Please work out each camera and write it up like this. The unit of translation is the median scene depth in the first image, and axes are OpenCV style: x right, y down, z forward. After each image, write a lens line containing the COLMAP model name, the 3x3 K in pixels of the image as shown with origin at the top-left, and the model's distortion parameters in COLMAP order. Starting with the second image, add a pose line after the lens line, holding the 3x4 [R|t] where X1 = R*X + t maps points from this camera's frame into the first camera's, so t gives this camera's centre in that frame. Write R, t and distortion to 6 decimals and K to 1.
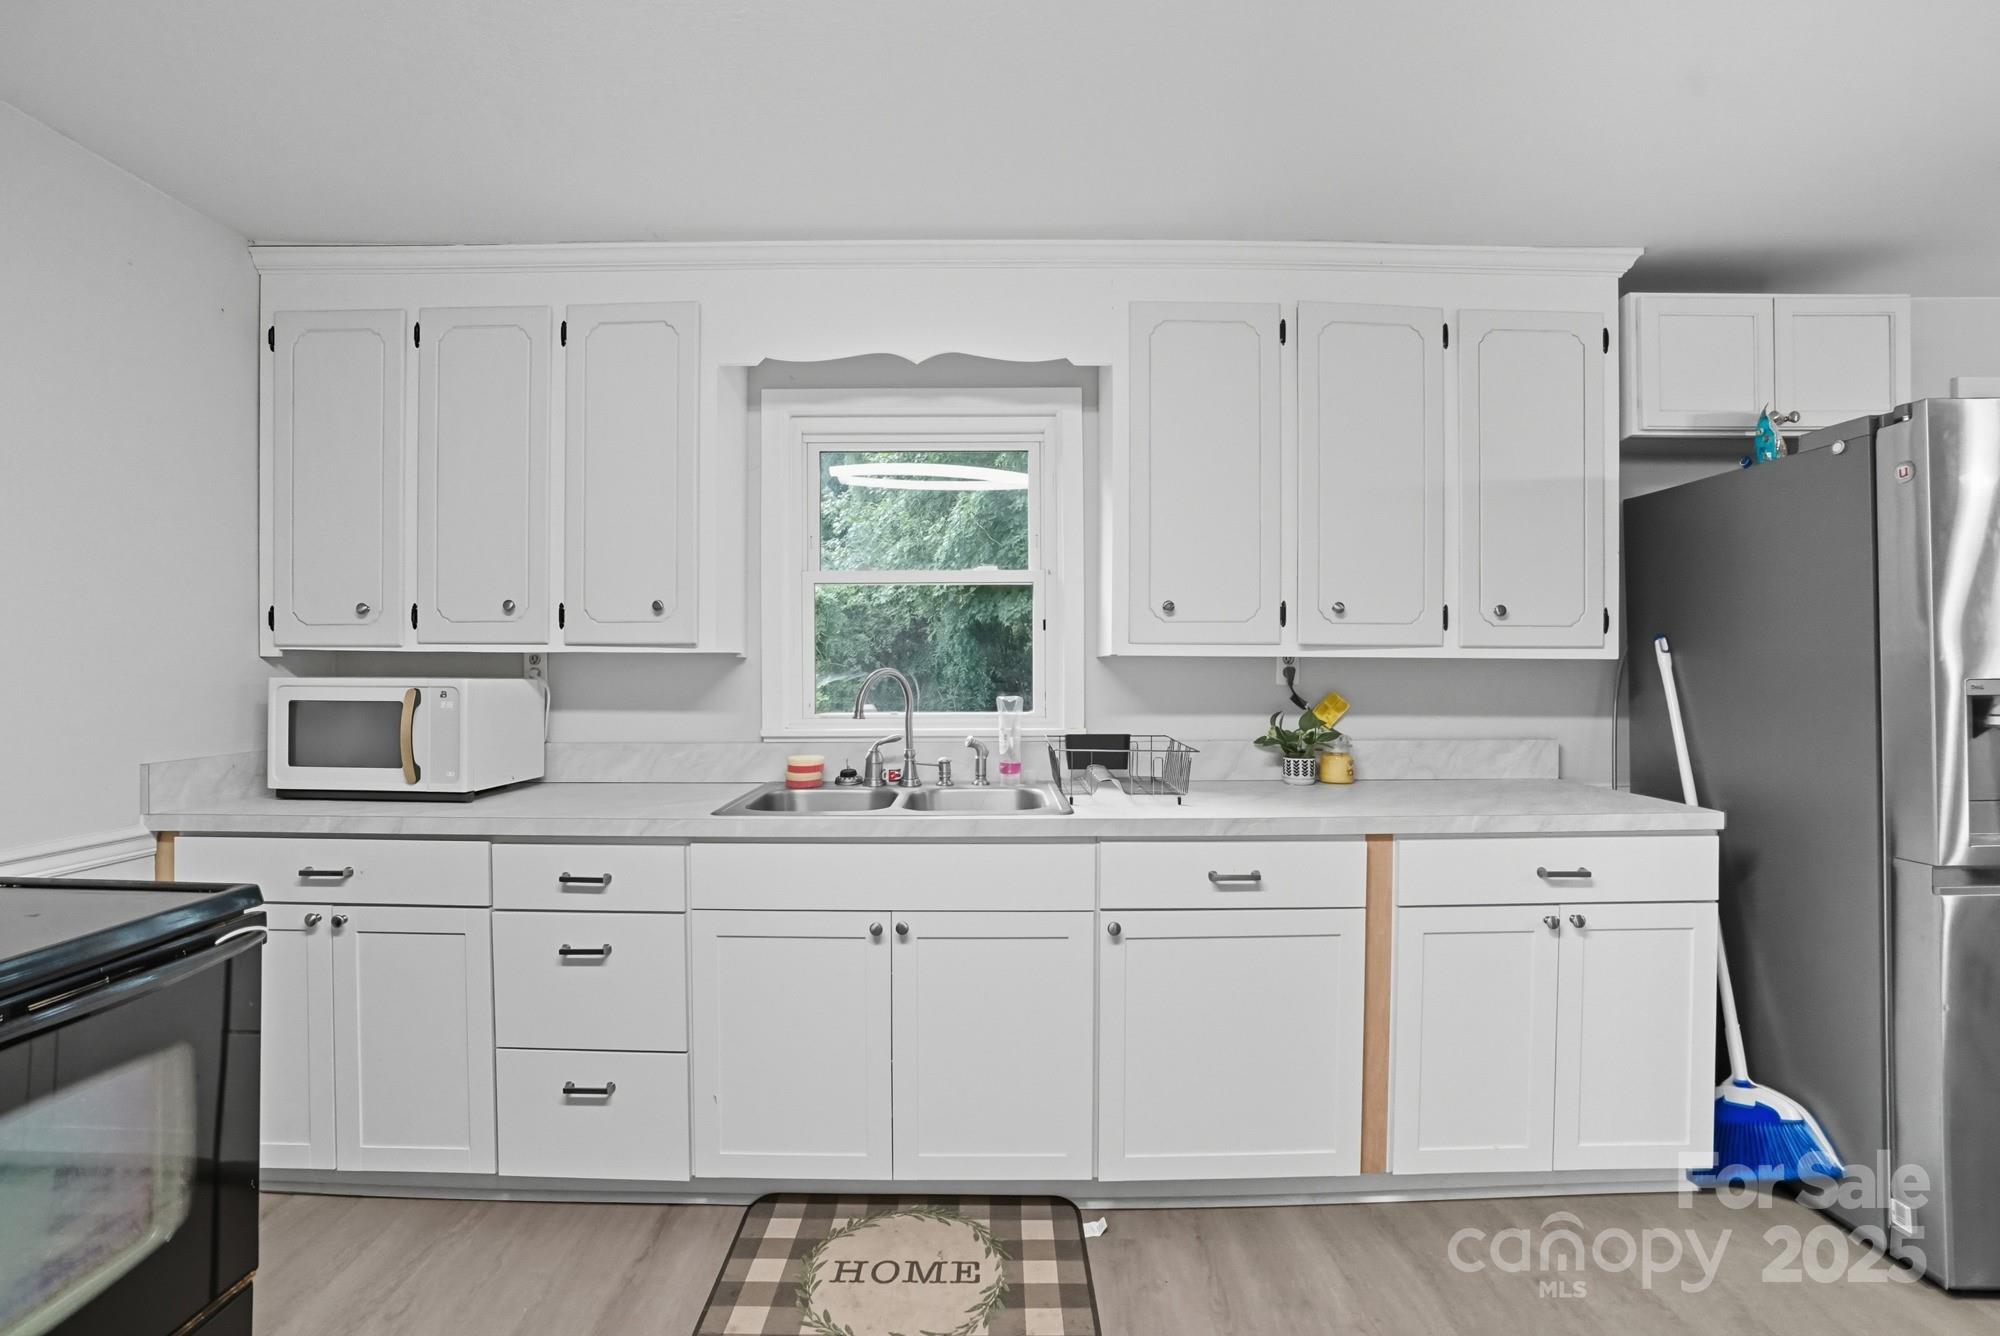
lens RADIAL K [[888.2, 0, 1000.0], [0, 888.2, 668.0], [0, 0, 1]] dist [-0.049867, -0.000038]
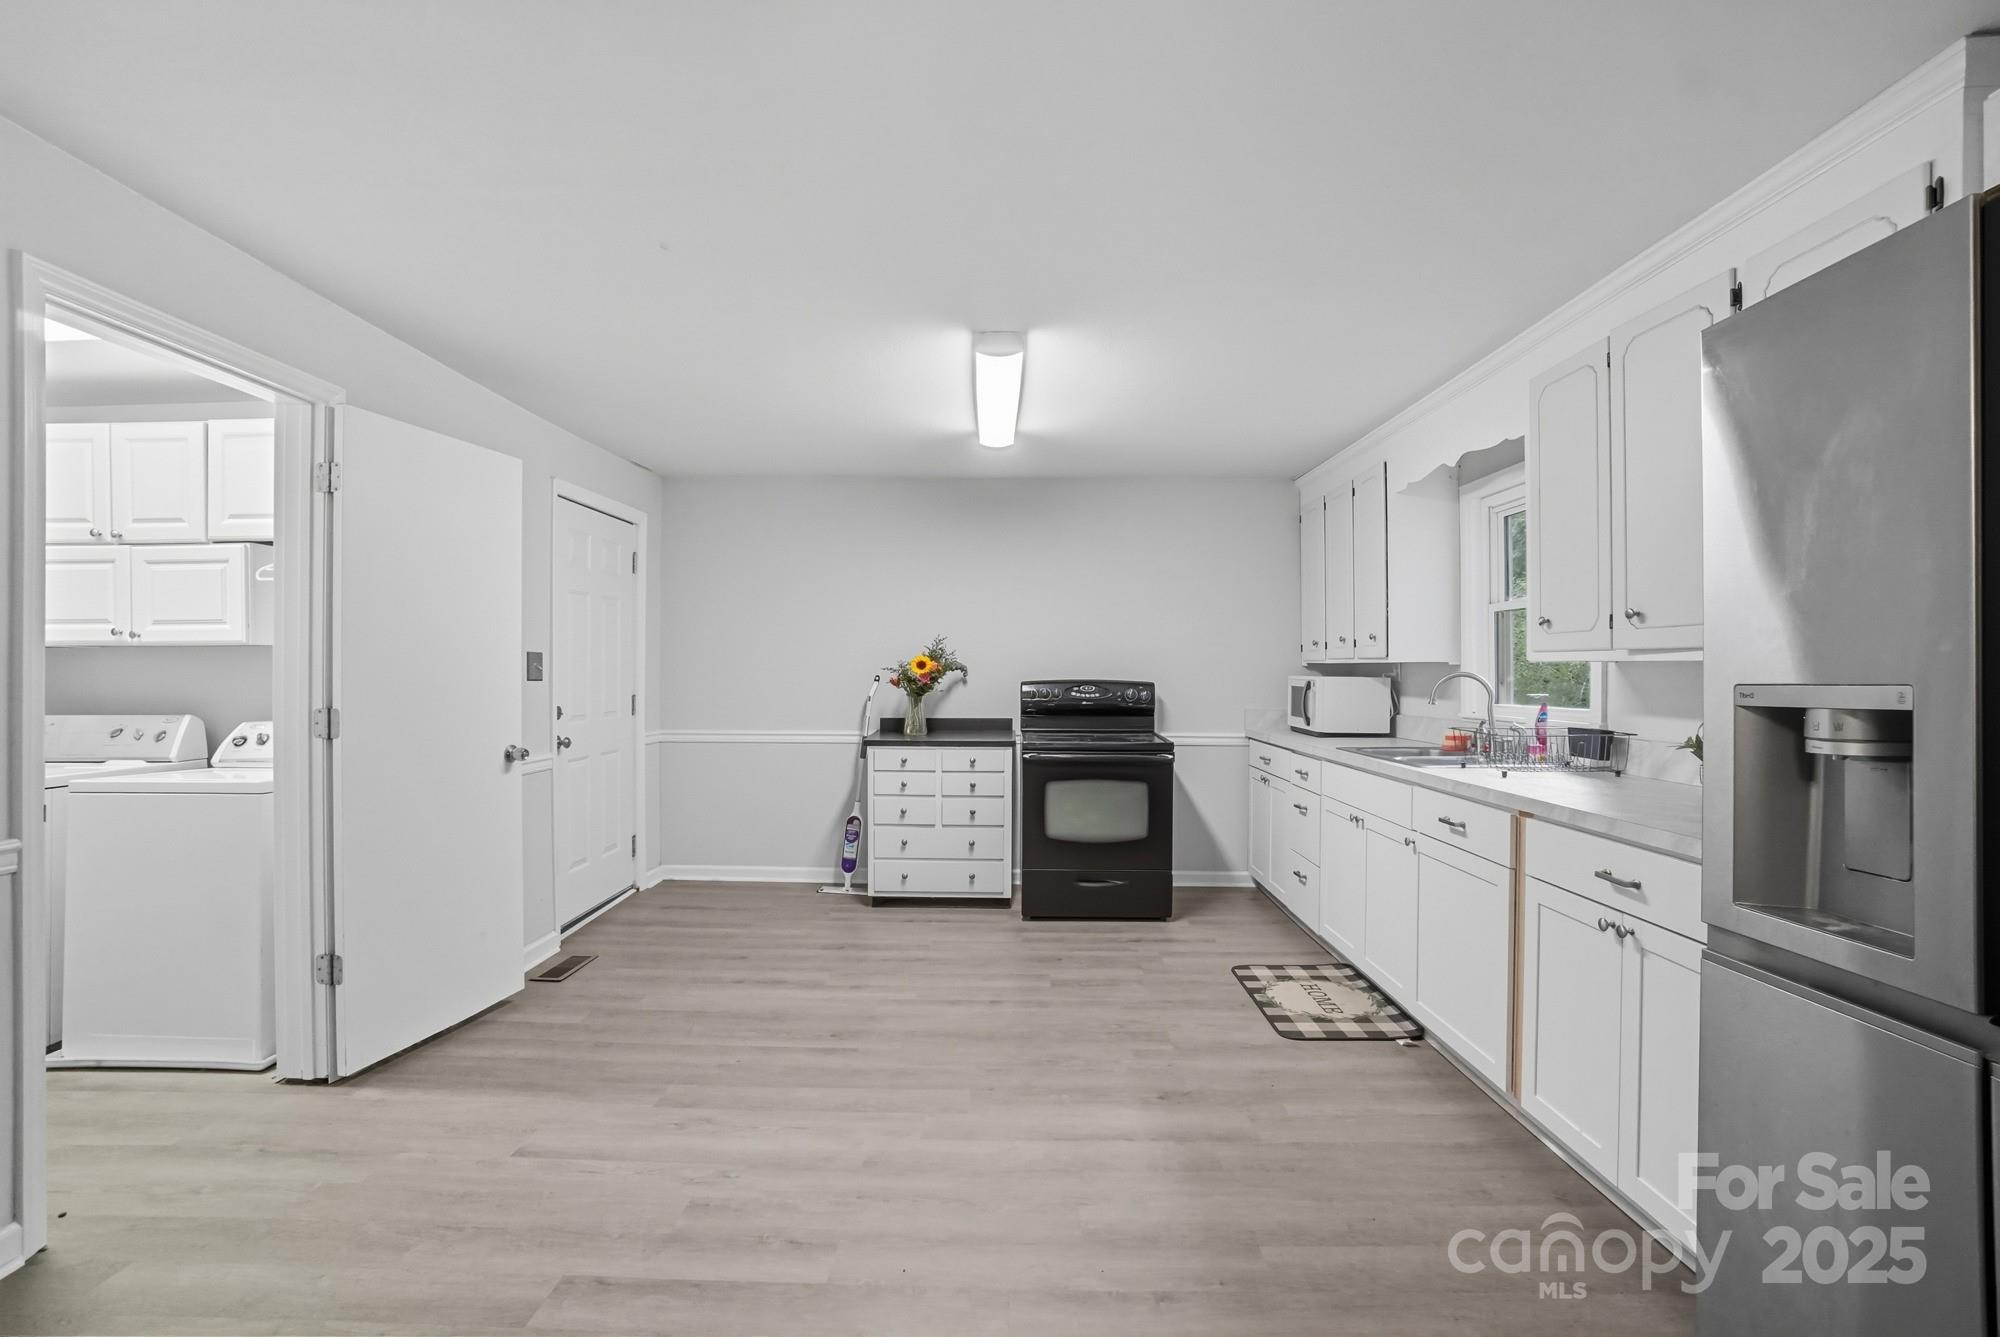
lens RADIAL K [[910.3, 0, 1000.0], [0, 910.3, 668.5], [0, 0, 1]] dist [0.000657, 0.000254]
pose [[-0.015602, -0.002350, -0.999876, 1.658626], [-0.009260, 0.999955, -0.002206, 0.006276], [0.999835, 0.009225, -0.015623, 0.306745]]
